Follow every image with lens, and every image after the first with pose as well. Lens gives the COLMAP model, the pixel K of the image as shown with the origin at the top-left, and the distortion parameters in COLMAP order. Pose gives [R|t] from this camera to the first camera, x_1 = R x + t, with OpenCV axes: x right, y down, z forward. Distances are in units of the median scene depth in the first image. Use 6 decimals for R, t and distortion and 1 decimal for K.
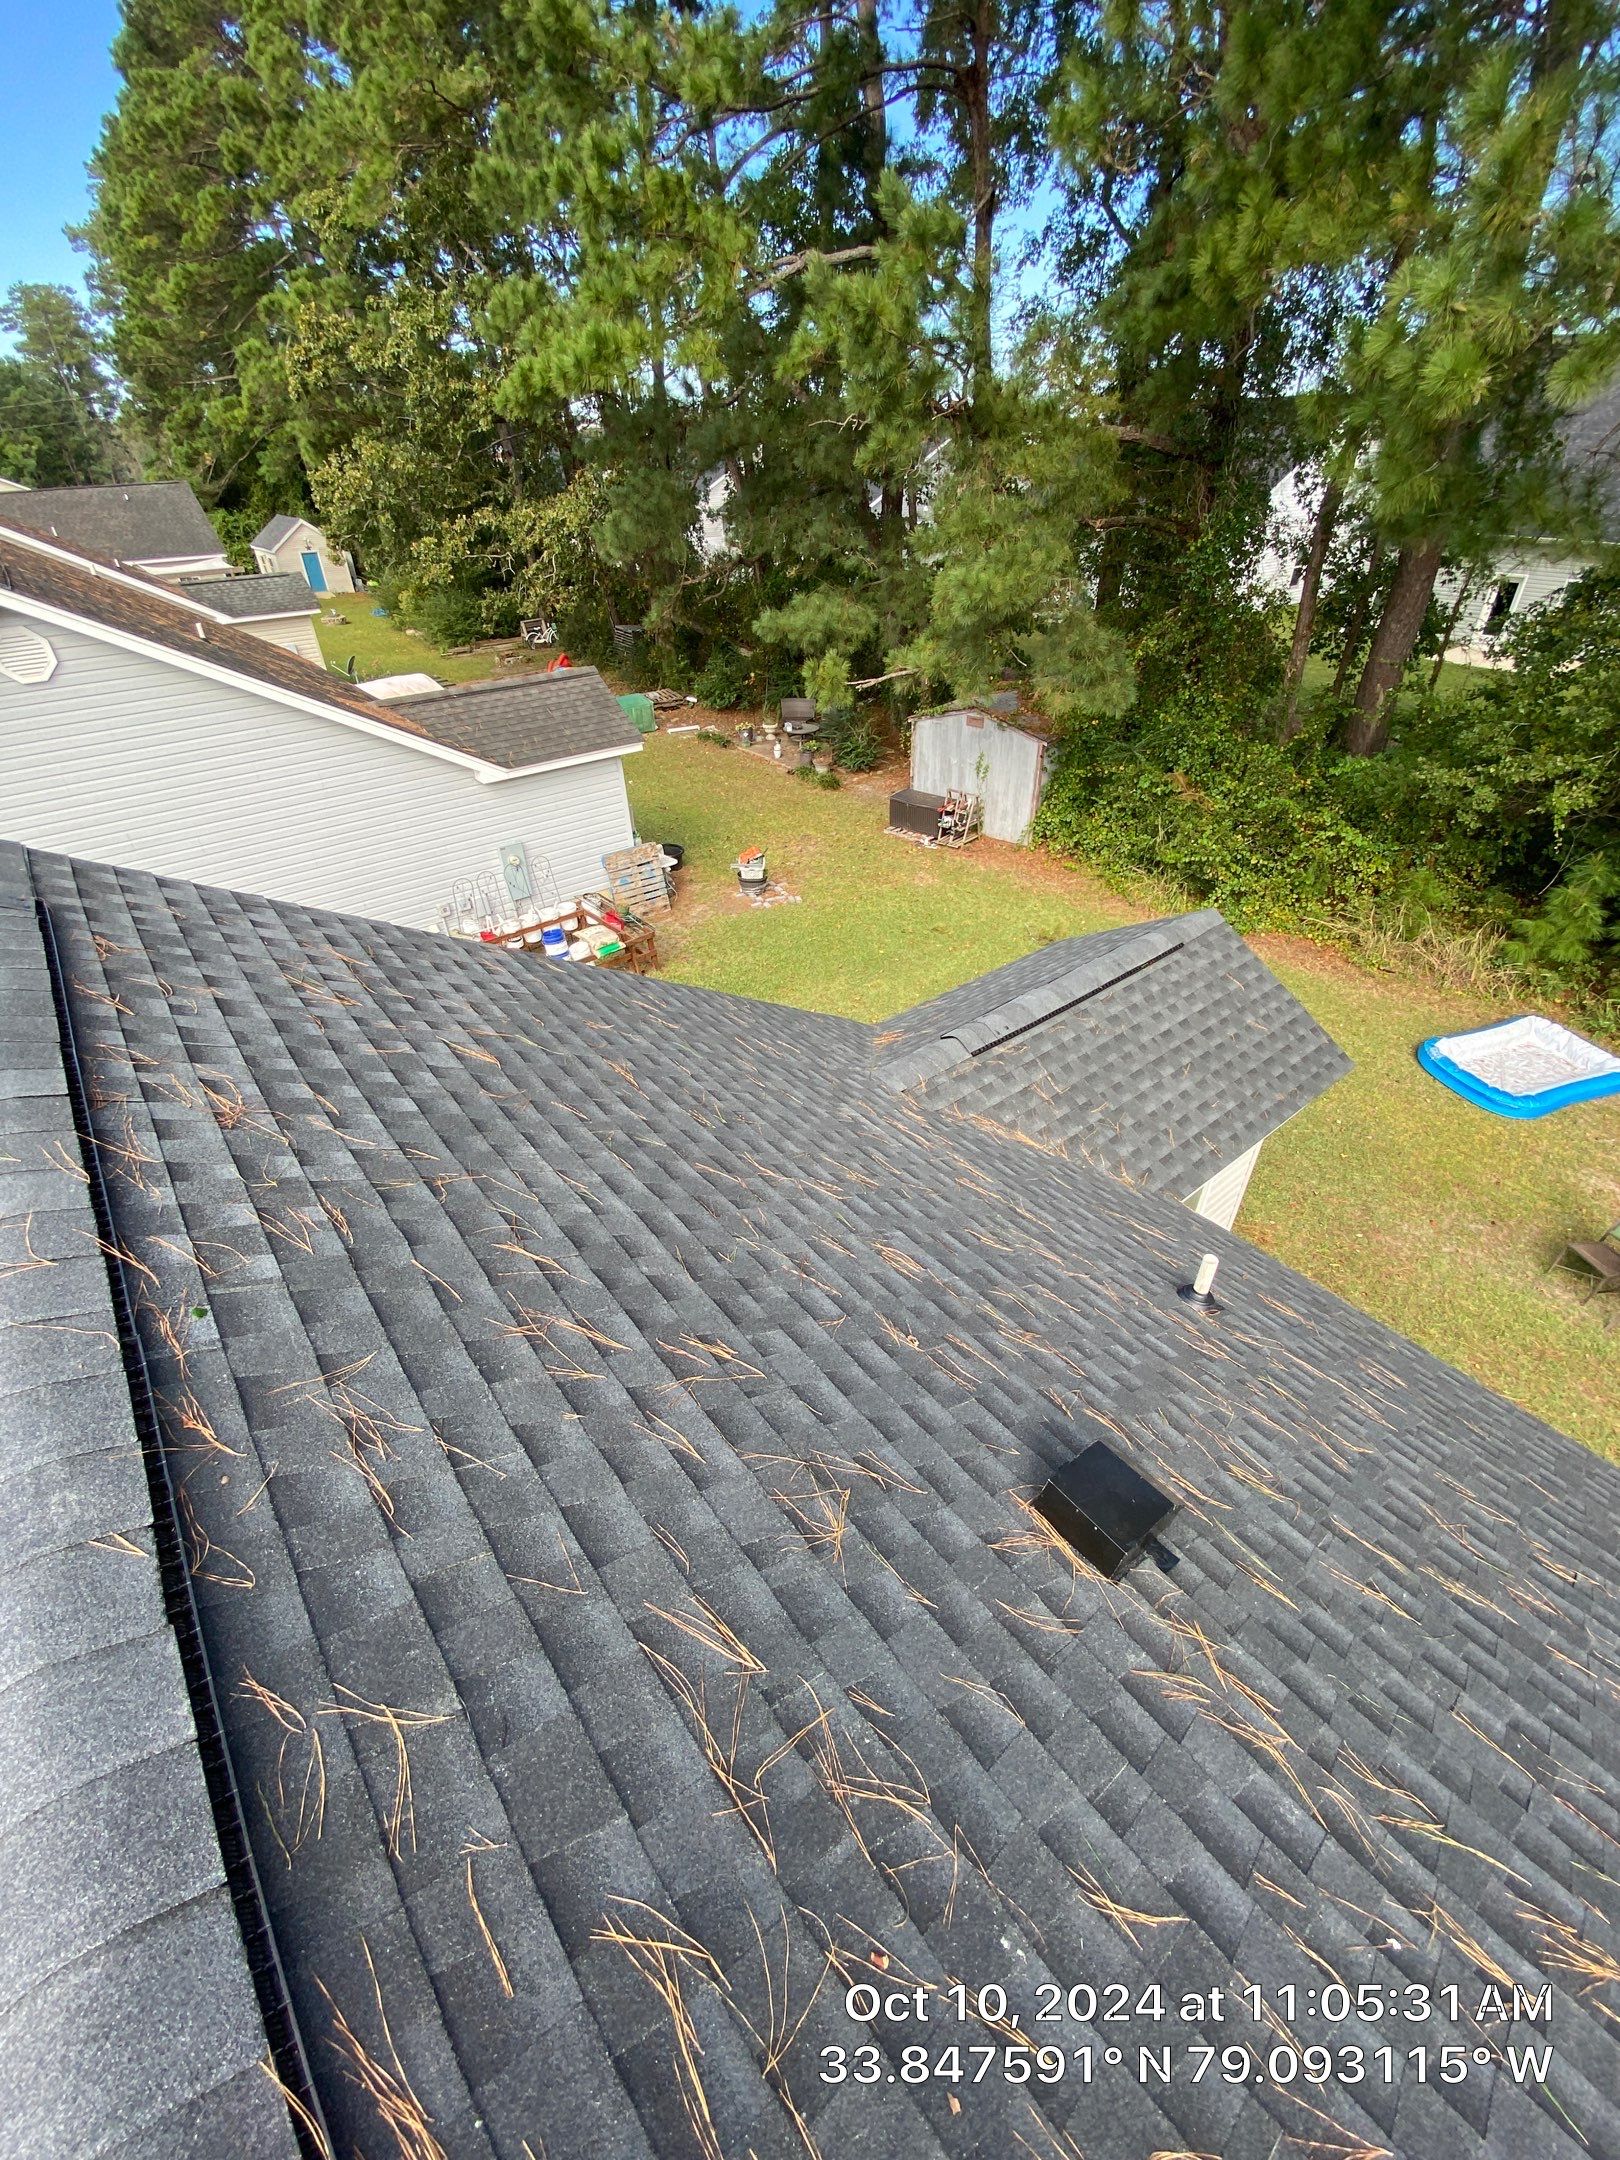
lens RADIAL K [[872.3, 0, 812.5], [0, 872.3, 1076.9], [0, 0, 1]] dist [0.002881, -0.011348]
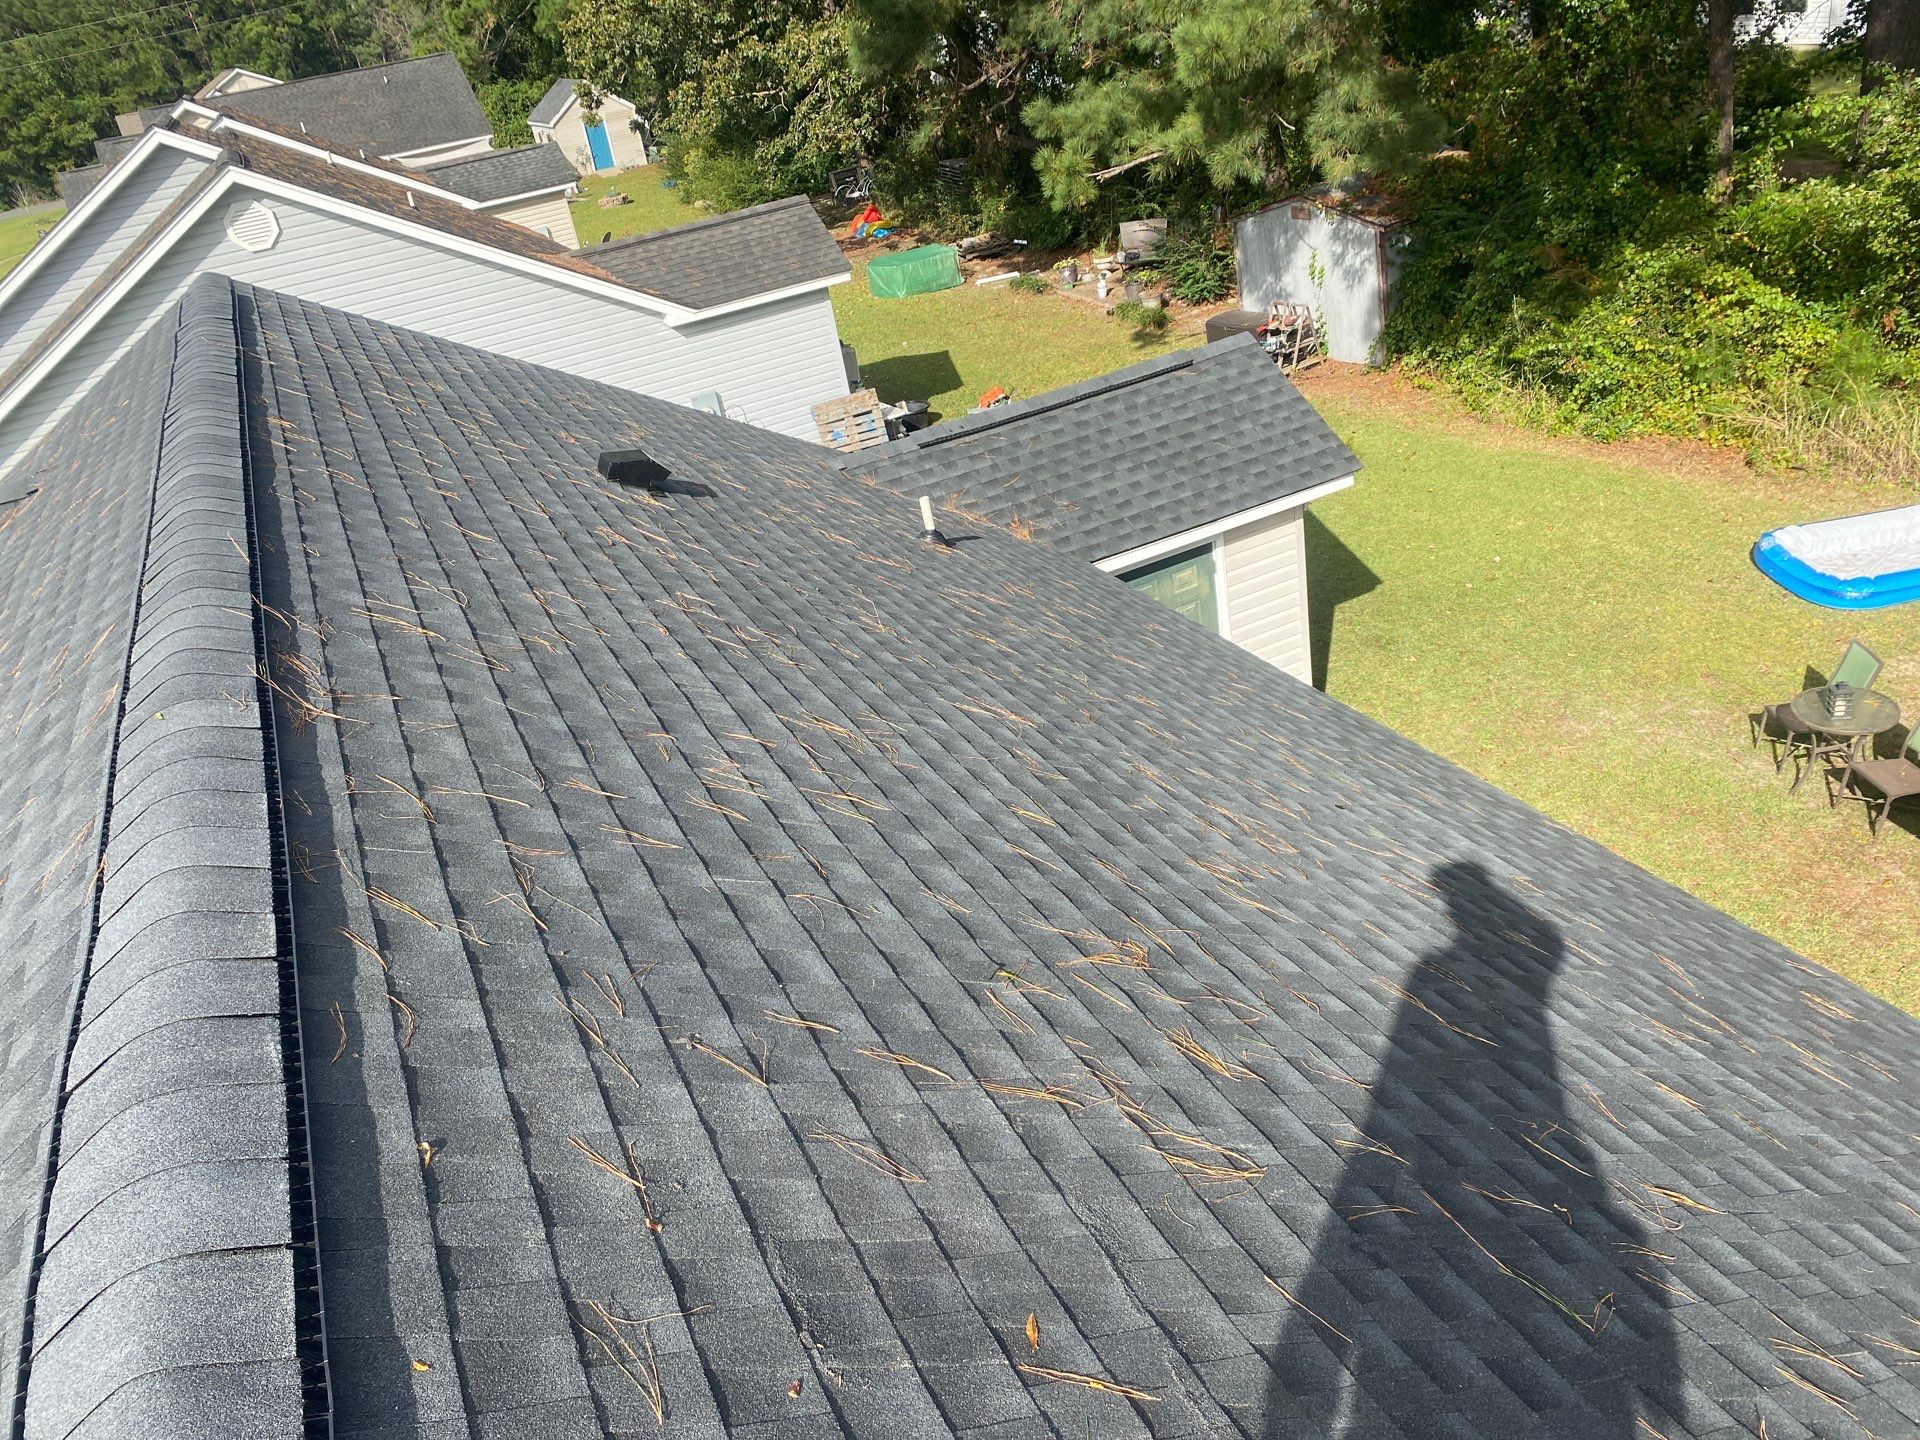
lens RADIAL K [[1493.8, 0, 969.6], [0, 1493.8, 710.1], [0, 0, 1]] dist [-0.003880, 0.000111]
pose [[0.959879, -0.017687, -0.279857, 0.342635], [-0.017519, 0.992277, -0.122800, 0.239501], [0.279867, 0.122775, 0.952156, -0.338694]]
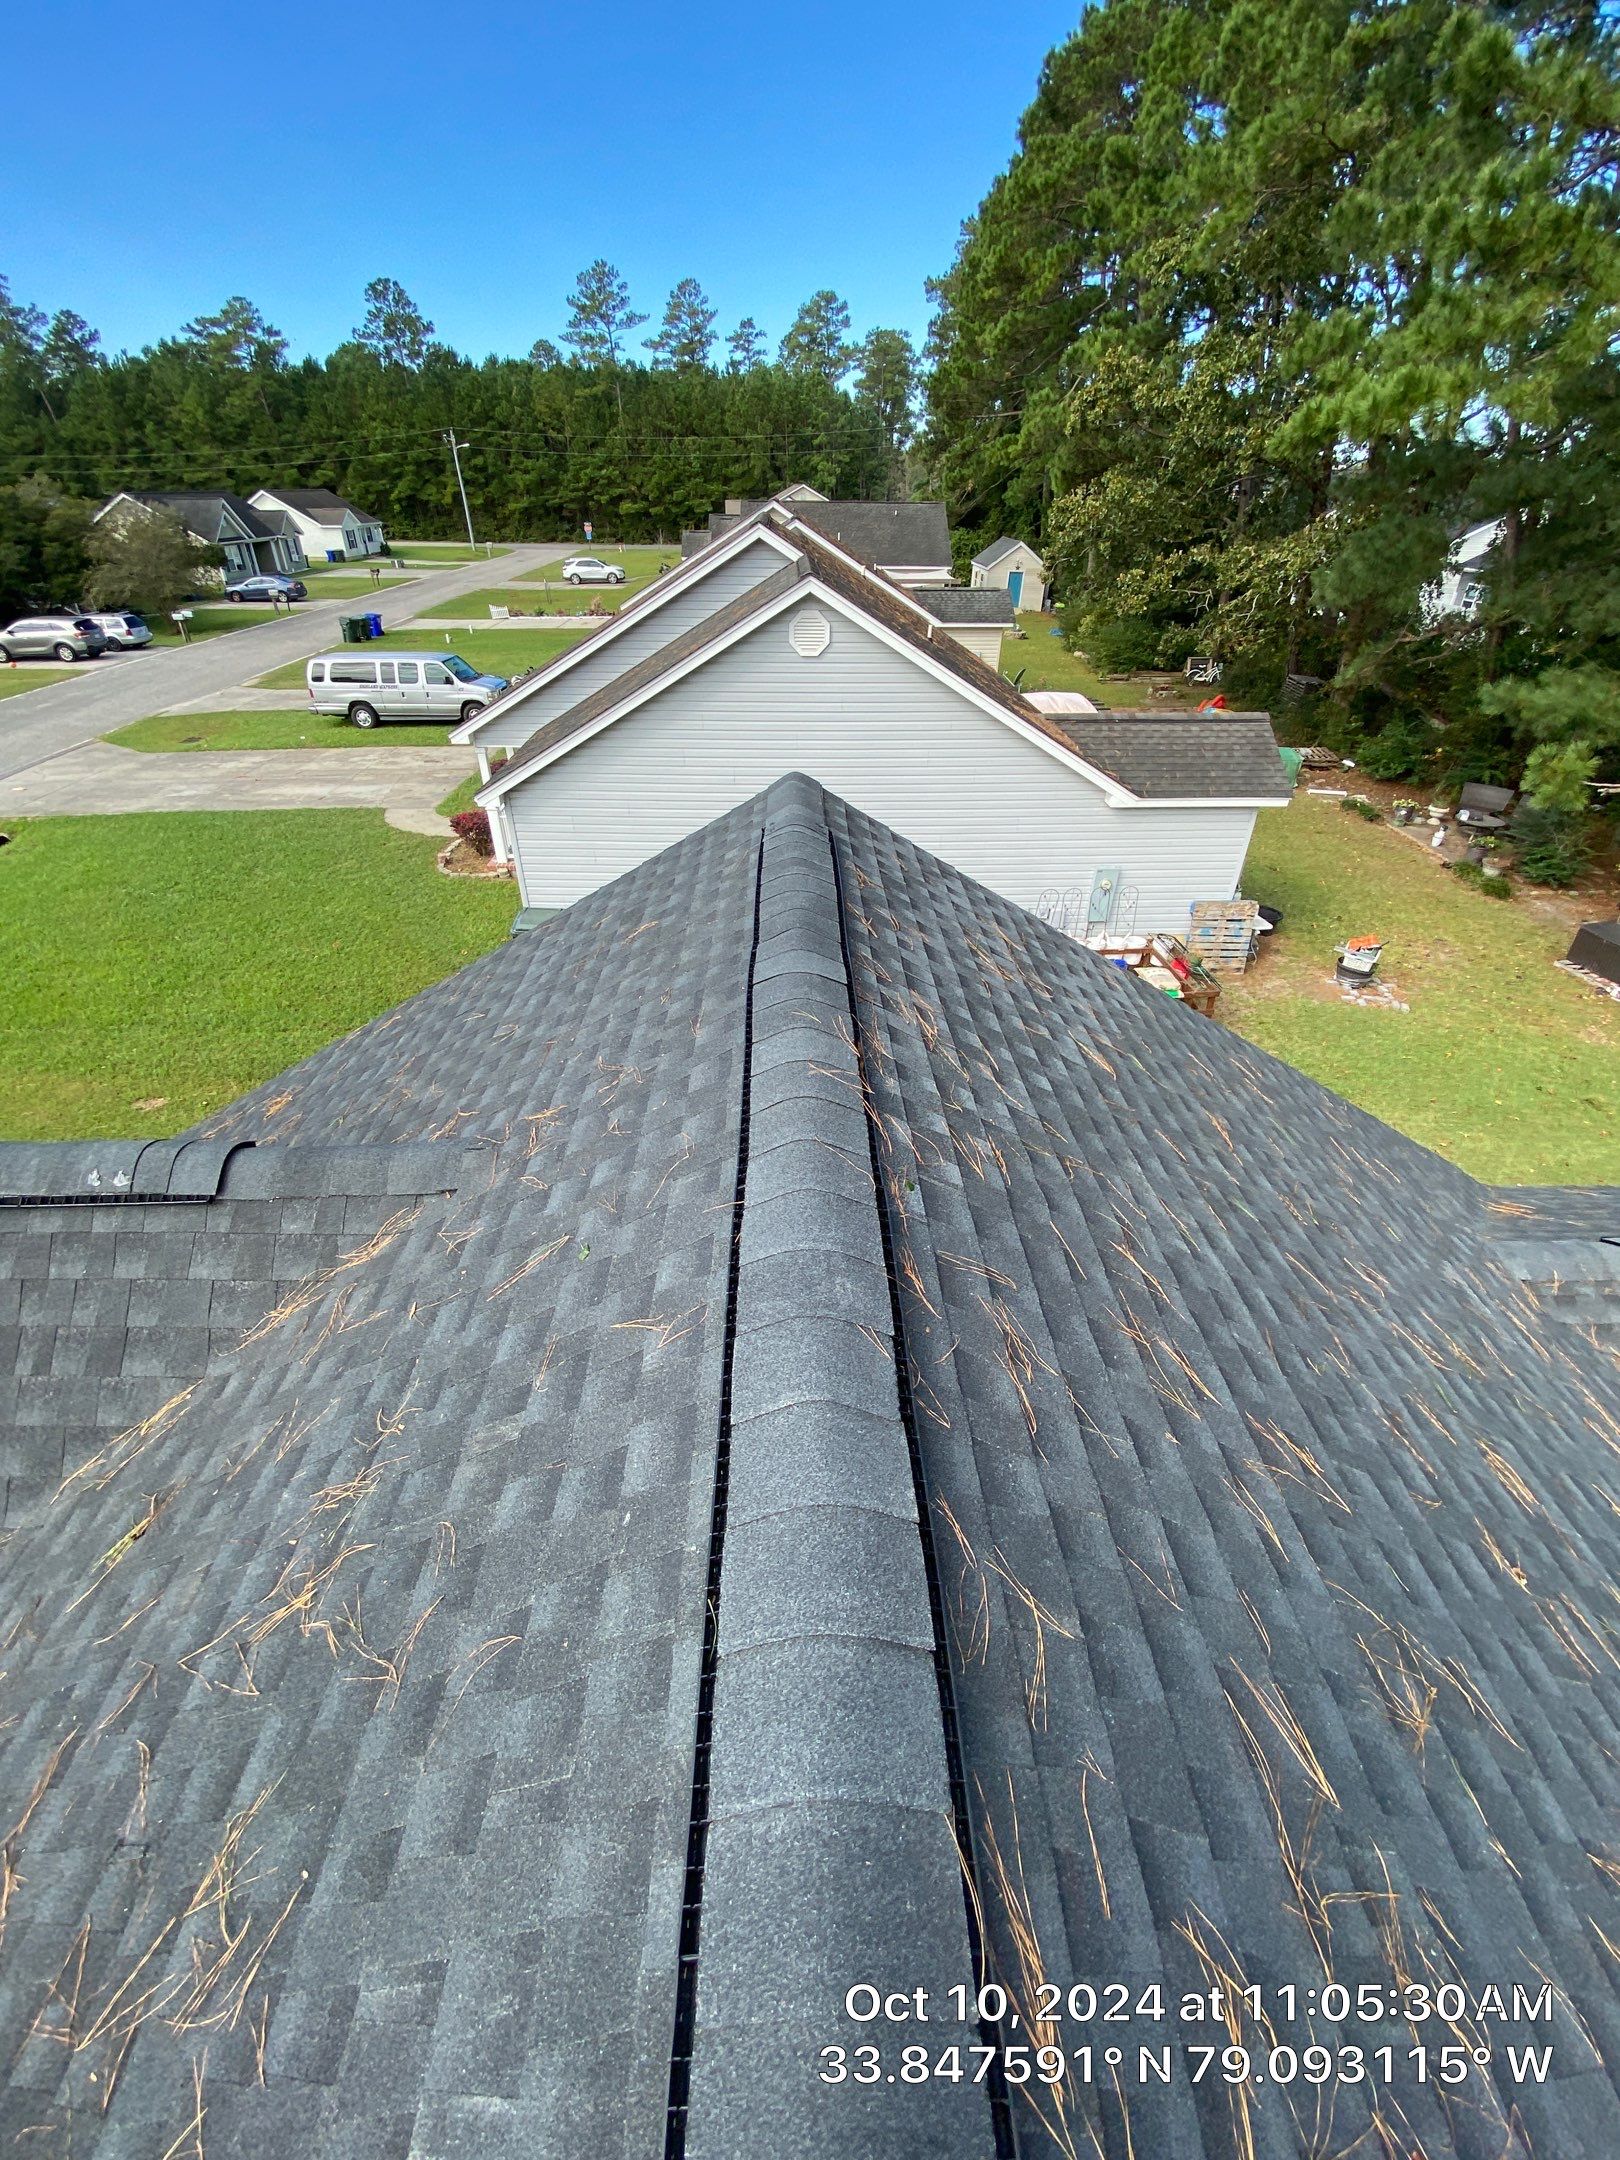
lens RADIAL K [[872.8, 0, 806.7], [0, 872.8, 1066.7], [0, 0, 1]] dist [0.009351, -0.014681]
pose [[0.788809, 0.354590, -0.502041, -0.032741], [-0.372791, 0.925428, 0.067895, 0.010121], [0.488678, 0.133600, 0.862174, -0.018115]]
